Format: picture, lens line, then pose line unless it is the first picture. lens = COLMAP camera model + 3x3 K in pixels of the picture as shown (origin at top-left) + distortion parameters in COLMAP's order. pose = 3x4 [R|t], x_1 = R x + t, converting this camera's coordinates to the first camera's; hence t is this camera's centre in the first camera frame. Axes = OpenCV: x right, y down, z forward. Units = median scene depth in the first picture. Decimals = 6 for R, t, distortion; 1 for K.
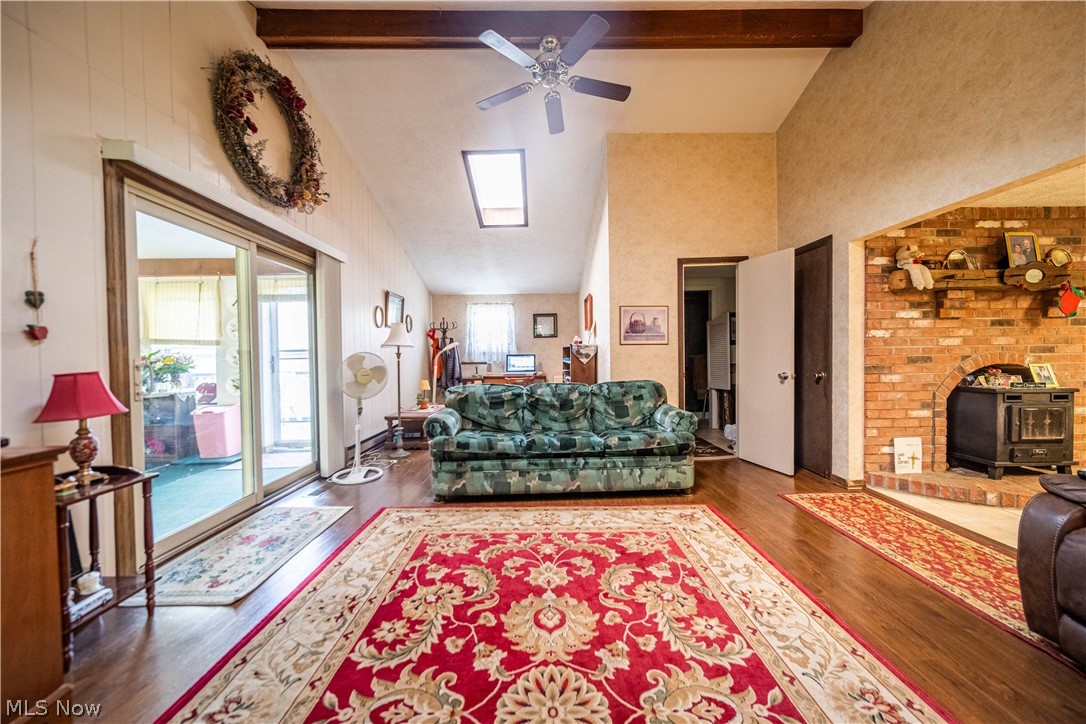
lens RADIAL K [[386.5, 0, 538.4], [0, 386.5, 362.0], [0, 0, 1]] dist [-0.001085, -0.000821]
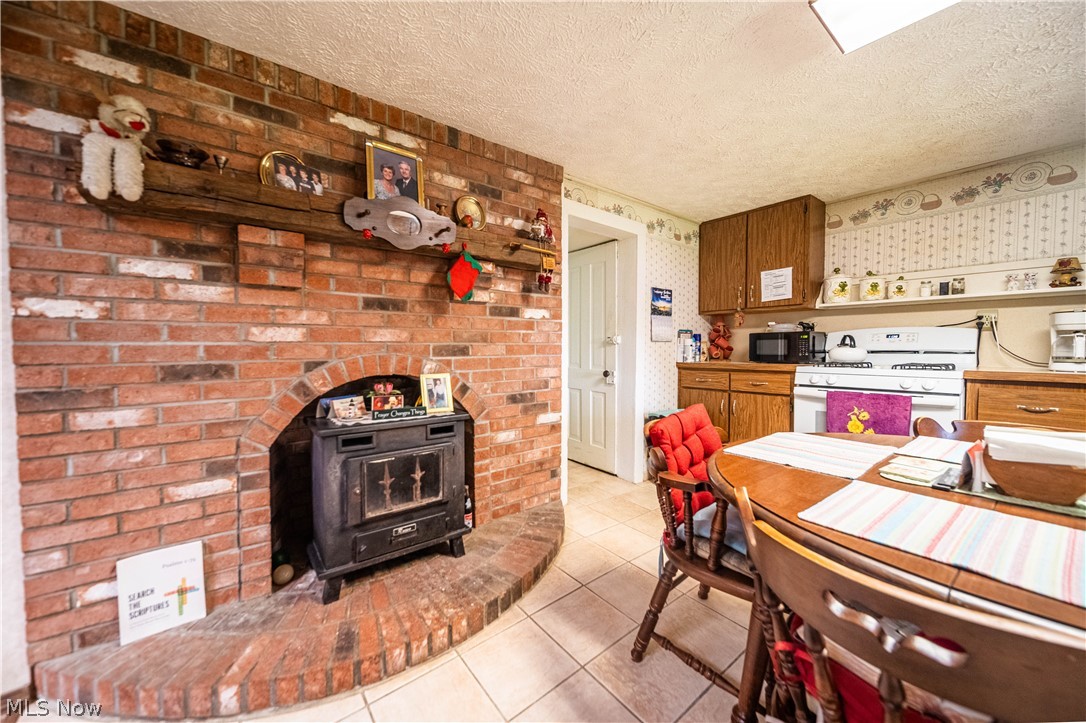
lens RADIAL K [[386.5, 0, 536.3], [0, 386.5, 356.9], [0, 0, 1]] dist [-0.001085, -0.000821]
pose [[0.800335, -0.006422, 0.599519, 1.036298], [-0.000158, 0.999940, 0.010922, -0.028995], [-0.599554, -0.008836, 0.800286, 0.394682]]
